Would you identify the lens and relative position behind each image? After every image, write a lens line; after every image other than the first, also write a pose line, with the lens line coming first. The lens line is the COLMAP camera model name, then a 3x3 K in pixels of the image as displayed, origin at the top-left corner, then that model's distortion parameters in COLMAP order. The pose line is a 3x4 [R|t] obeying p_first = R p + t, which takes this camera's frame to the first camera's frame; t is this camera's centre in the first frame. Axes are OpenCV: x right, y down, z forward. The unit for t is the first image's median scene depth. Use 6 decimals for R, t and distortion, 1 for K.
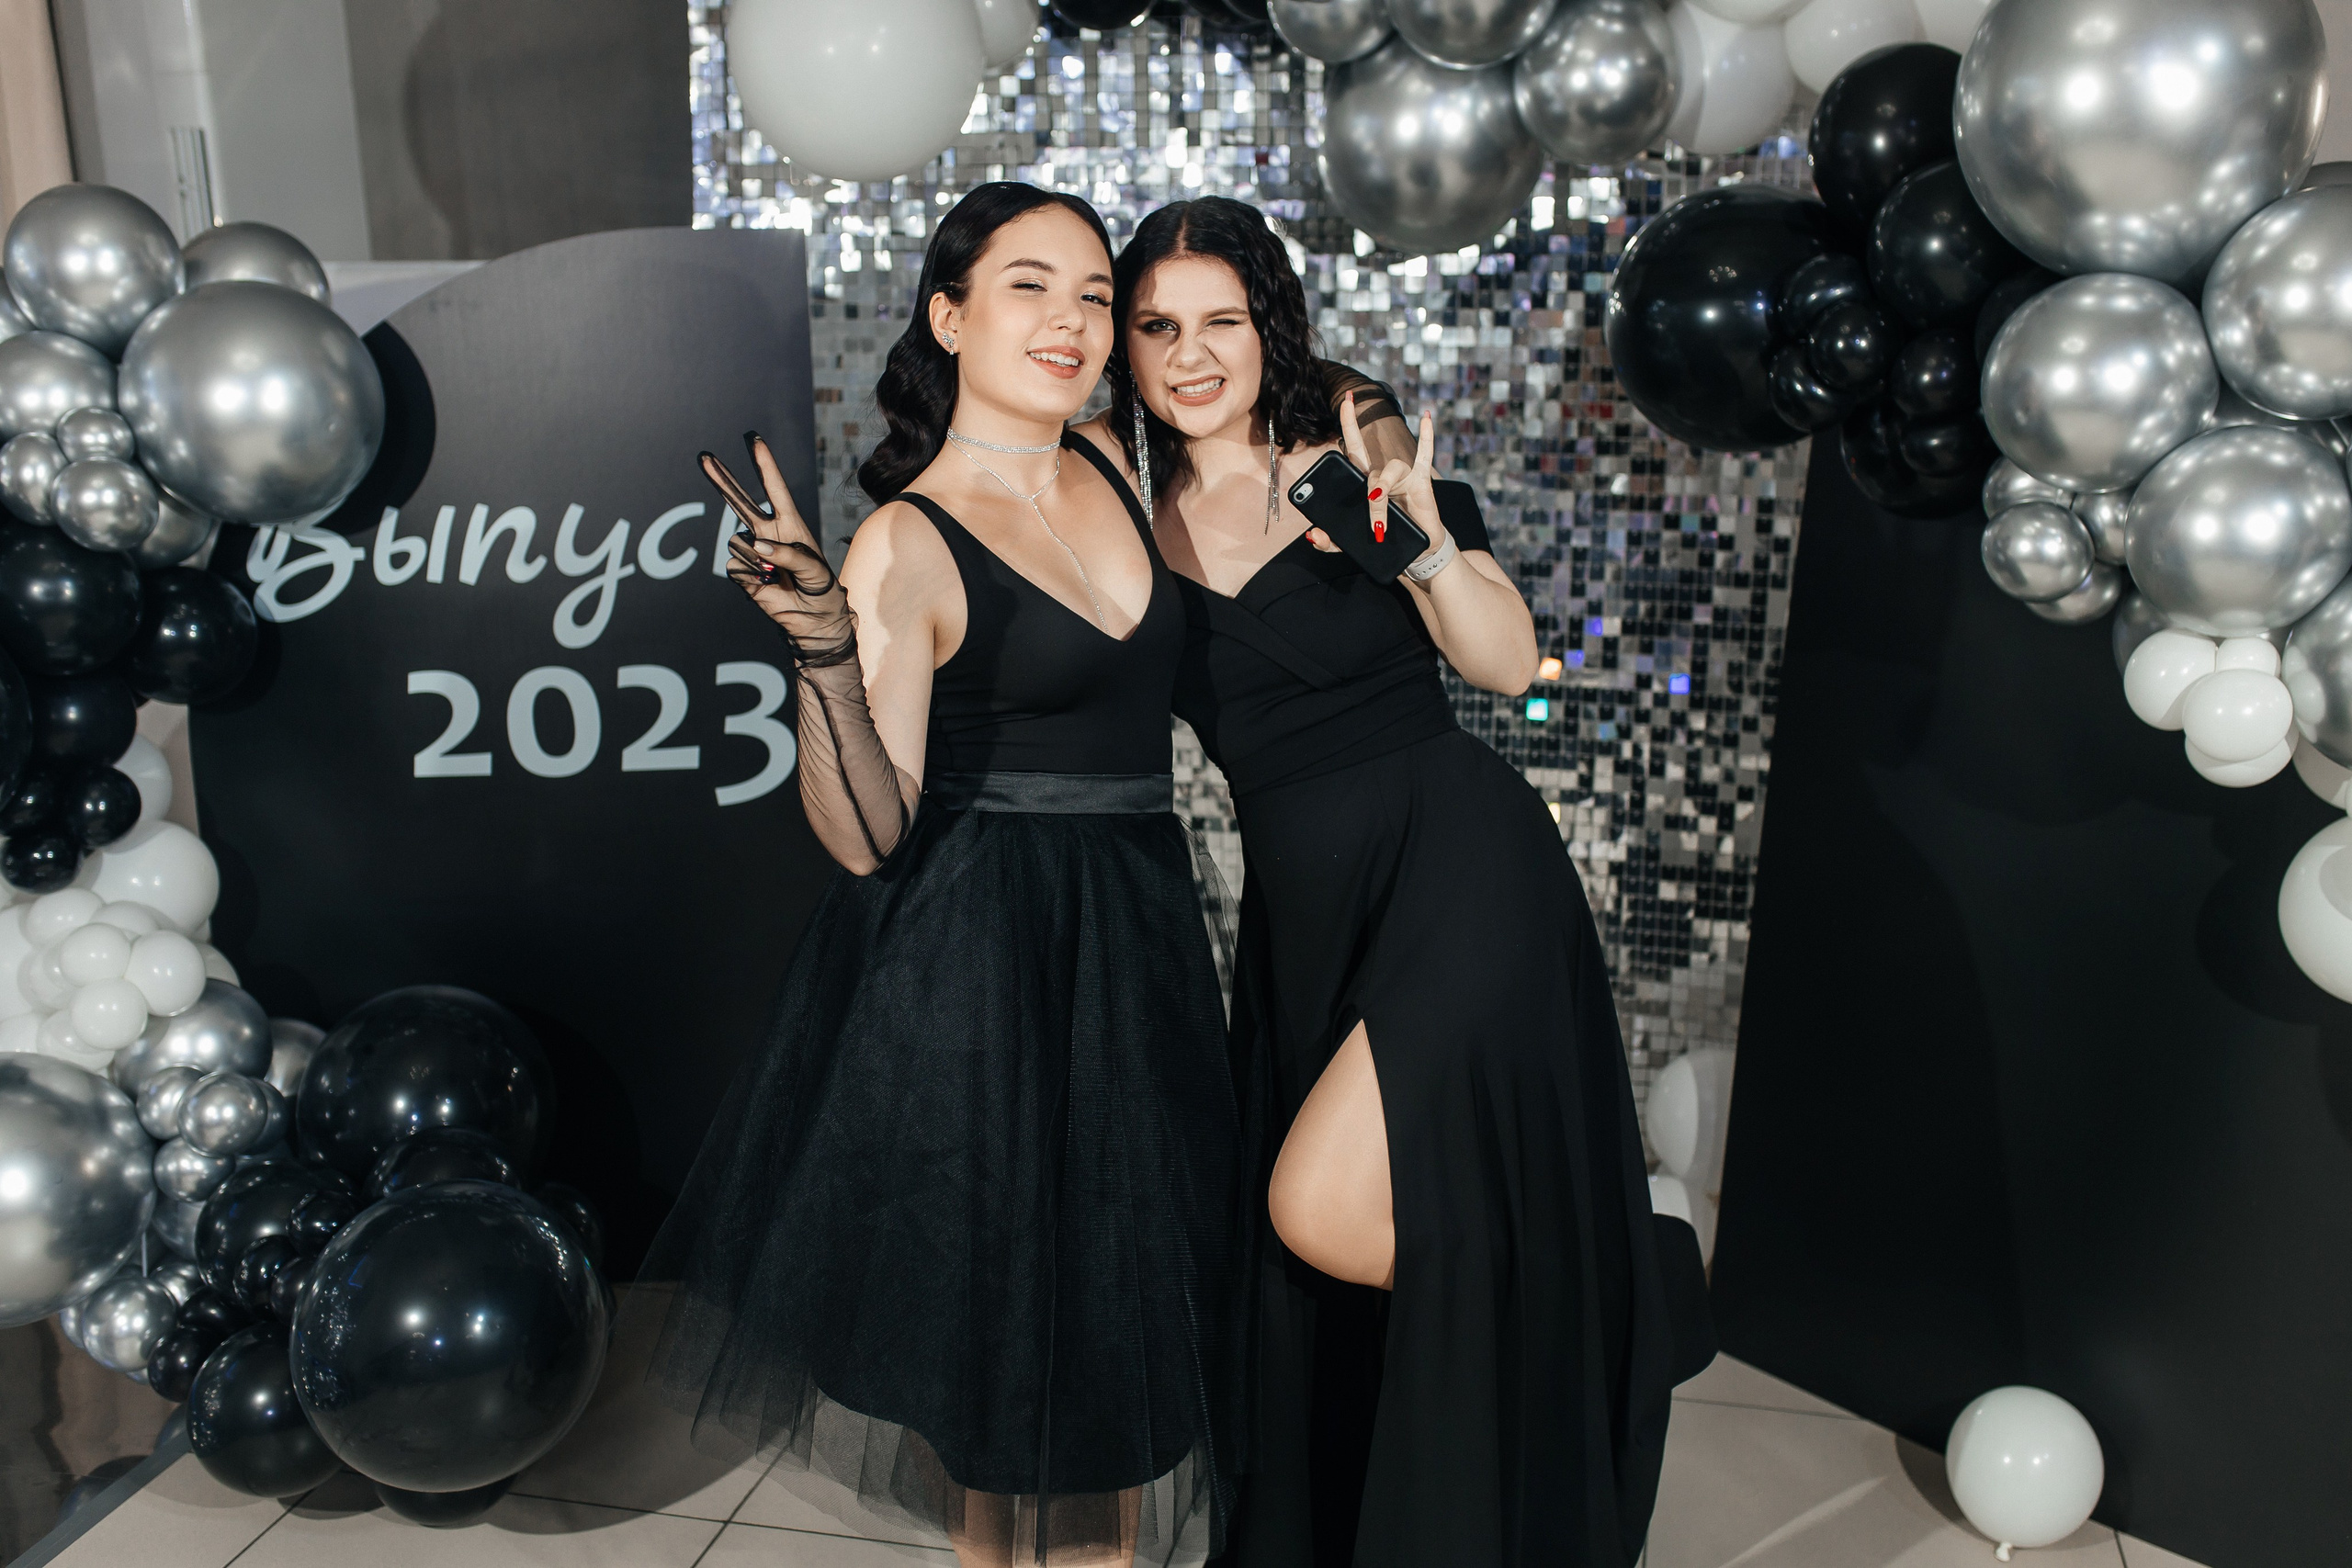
lens RADIAL K [[2167.2, 0, 1237.5], [0, 2167.2, 800.7], [0, 0, 1]] dist [0.013042, 0.000000]
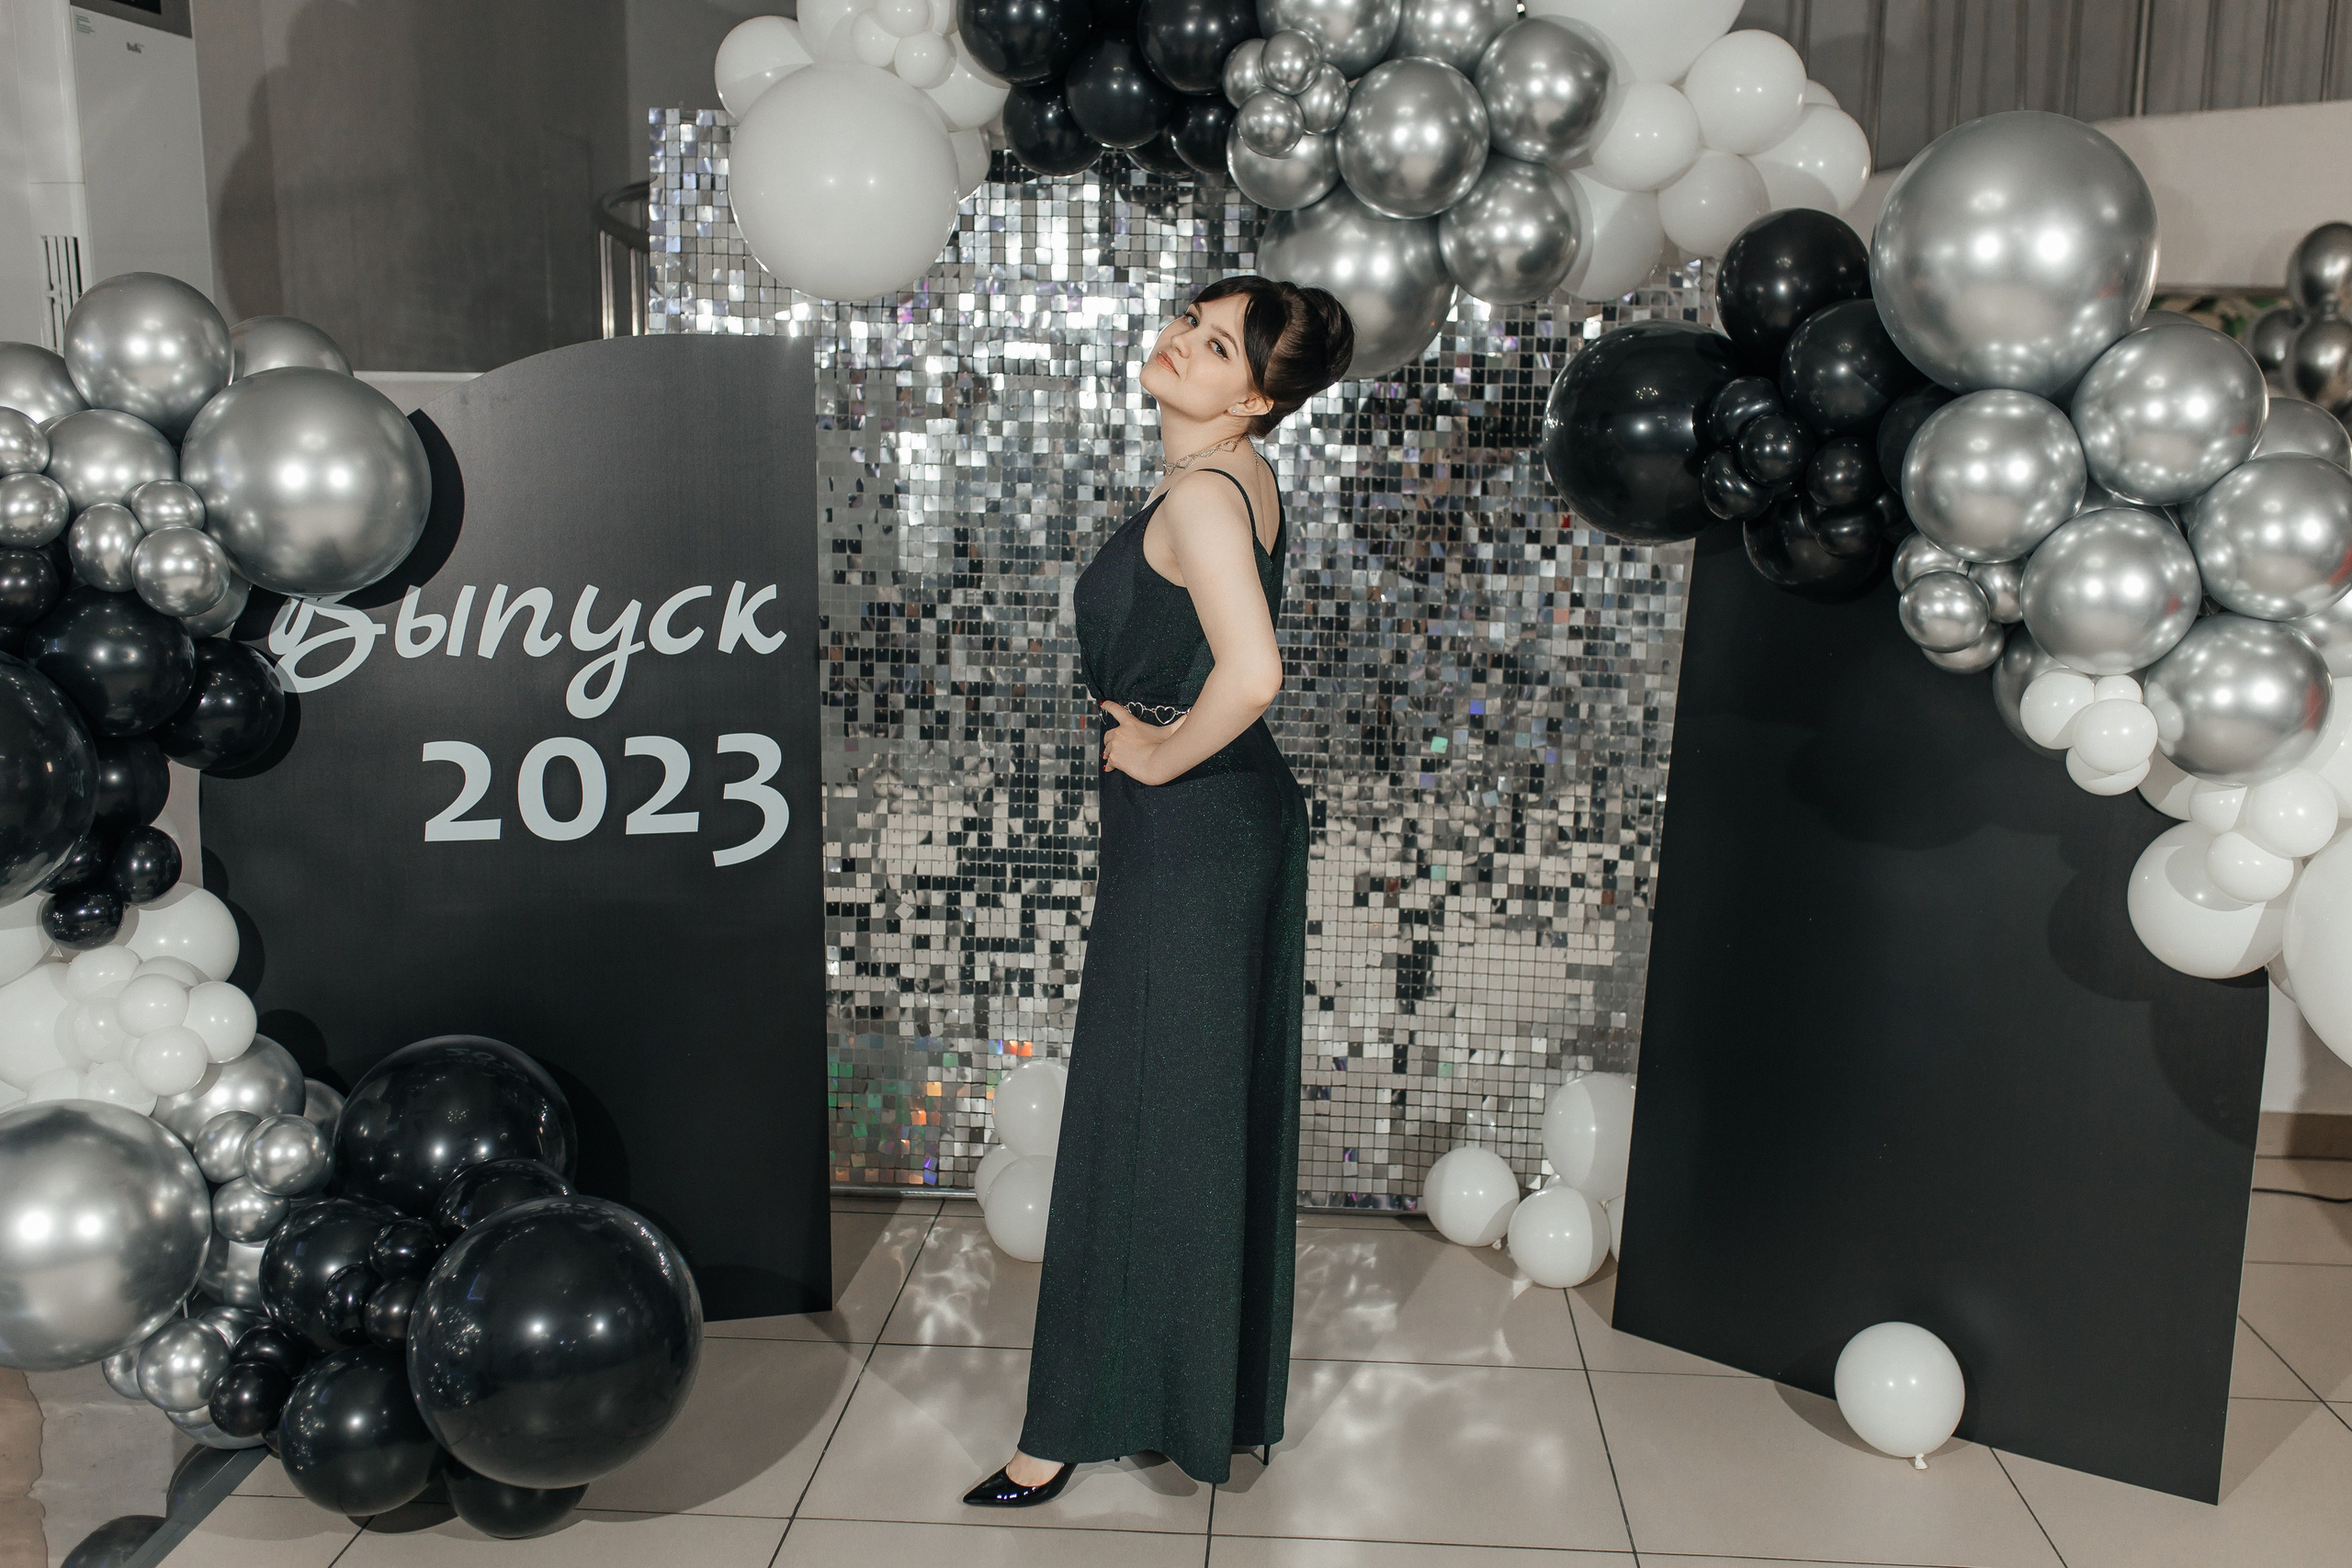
lens RADIAL K [[2167.2, 0, 1186.4], [0, 2167.2, 801.7], [0, 0, 1]] dist [0.013042, 0.000000]
pose [[0.984436, -0.006947, 0.175604, -0.208703], [0.019802, 0.997240, -0.071560, 0.056529], [-0.174623, 0.073923, 0.981857, -0.107122]]
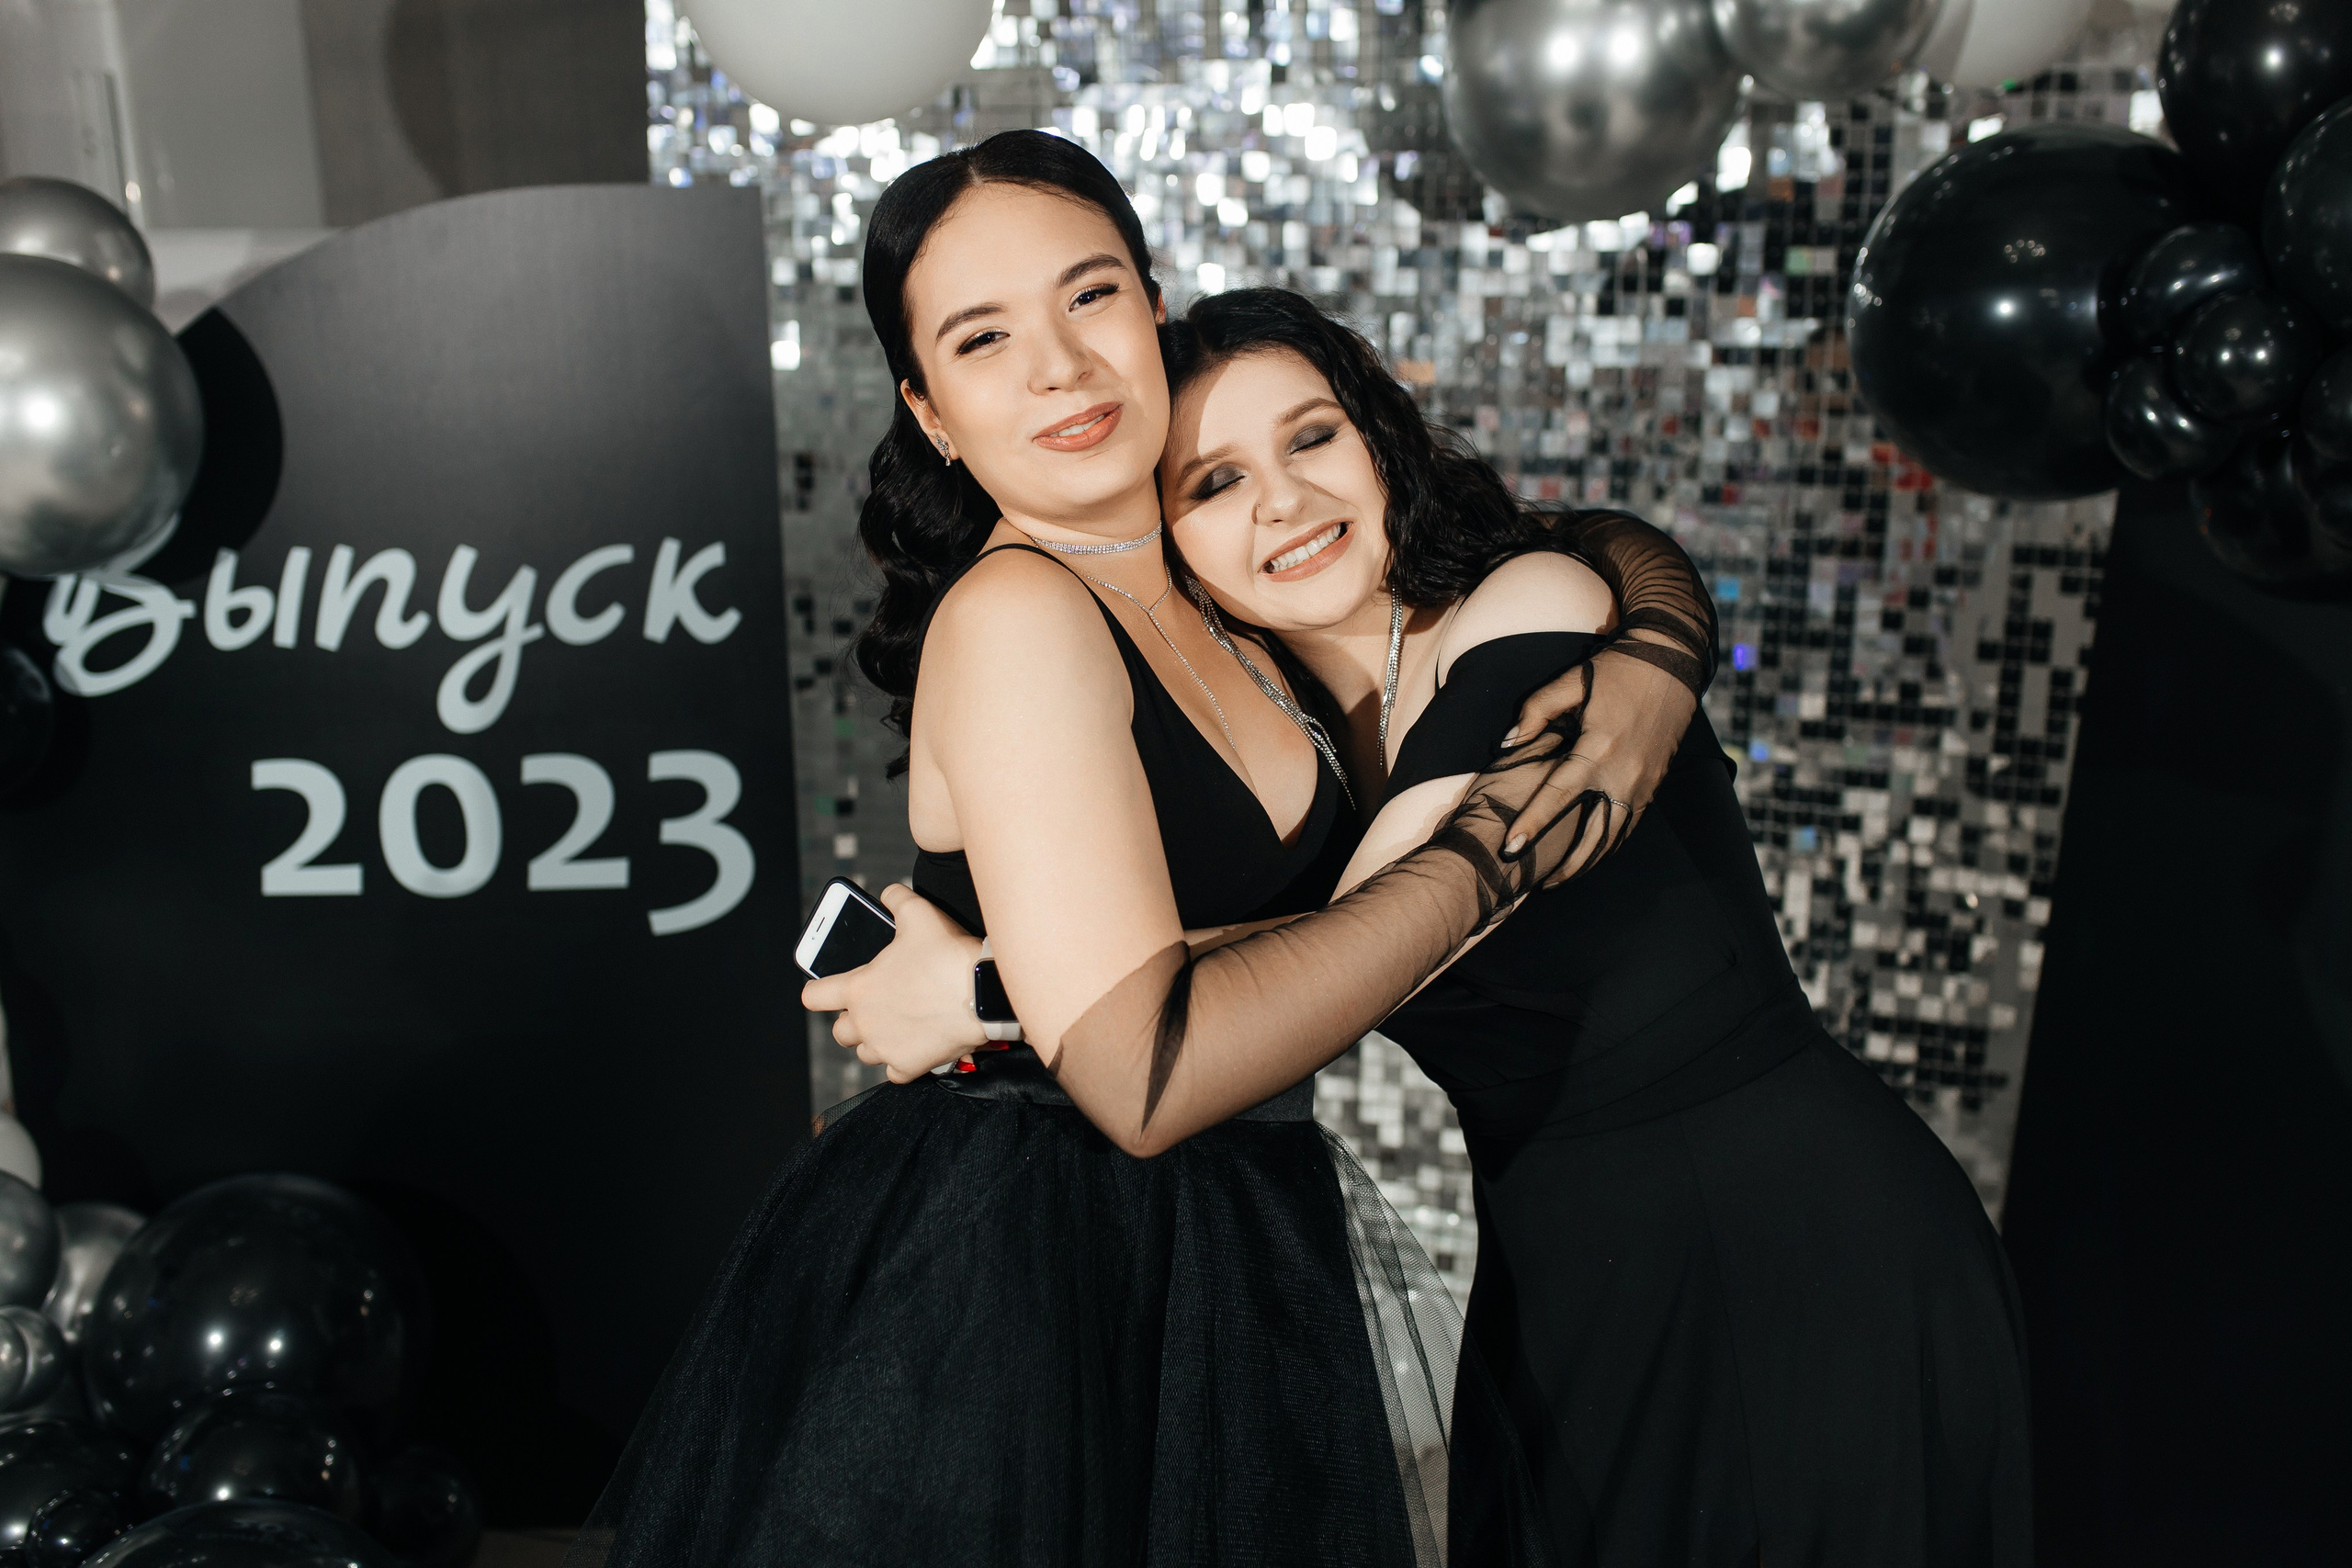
lens RADIAL K [[2167.2, 0, 1290.0], [0, 2167.2, 741.3], [0, 0, 1]] dist [0.013042, 0.000000]
pose [[0.999609, 0.007818, -0.026828, 0.008093], [-0.008219, 0.999856, -0.014849, -0.063475], [0.026708, 0.015064, 0.999530, 0.260532]]
